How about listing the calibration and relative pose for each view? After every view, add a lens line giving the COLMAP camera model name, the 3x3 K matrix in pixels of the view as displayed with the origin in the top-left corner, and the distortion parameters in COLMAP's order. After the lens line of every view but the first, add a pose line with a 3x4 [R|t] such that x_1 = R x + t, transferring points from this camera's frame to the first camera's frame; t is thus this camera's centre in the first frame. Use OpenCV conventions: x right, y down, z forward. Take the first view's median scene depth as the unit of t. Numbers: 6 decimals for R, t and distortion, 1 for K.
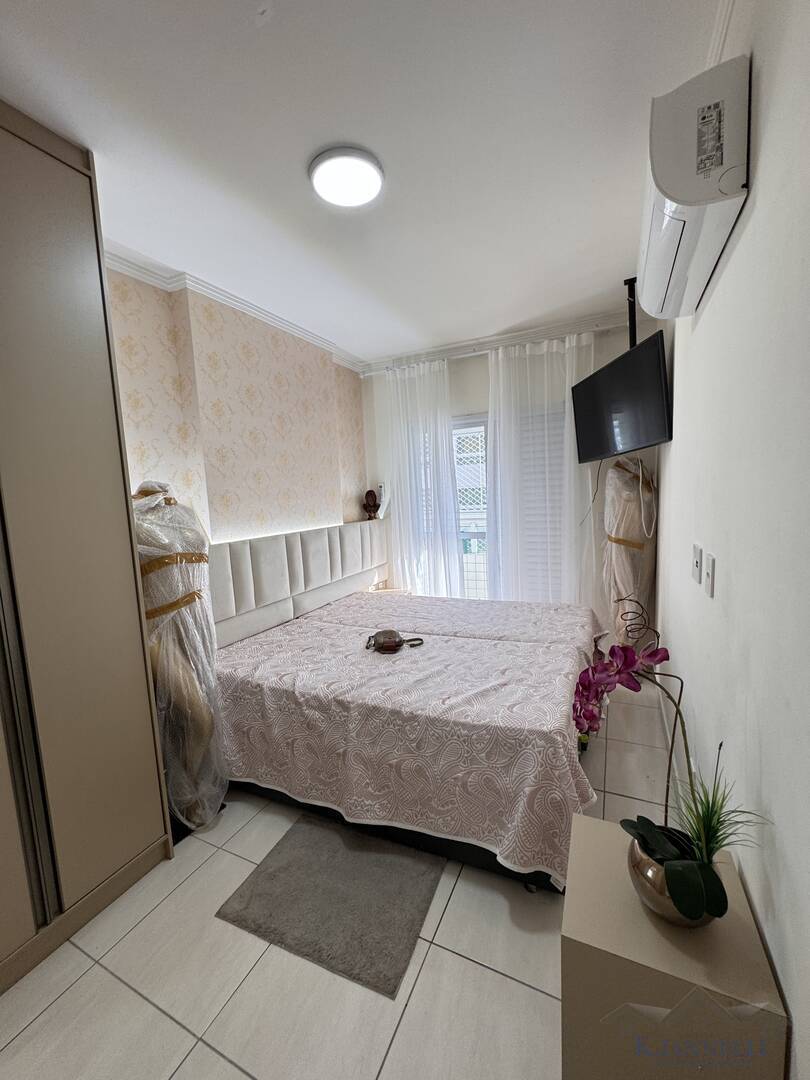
lens RADIAL K [[432.1, 0, 405.6], [0, 432.1, 538.3], [0, 0, 1]] dist [-0.001704, -0.000402]
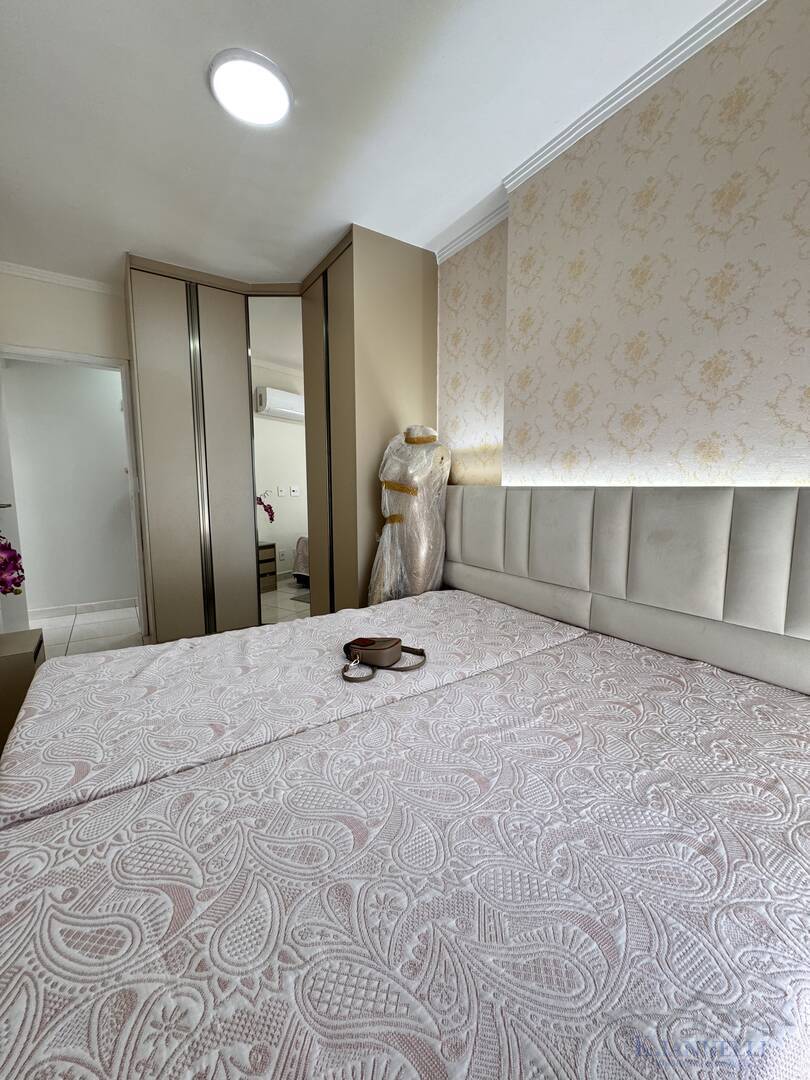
lens RADIAL K [[432.1, 0, 405.6], [0, 432.1, 538.3], [0, 0, 1]] dist [-0.001704, -0.000402]
pose [[-0.497855, 0.153872, -0.853501, 0.410375], [-0.065067, 0.974734, 0.213682, -0.056304], [0.864816, 0.161917, -0.475265, 1.183420]]
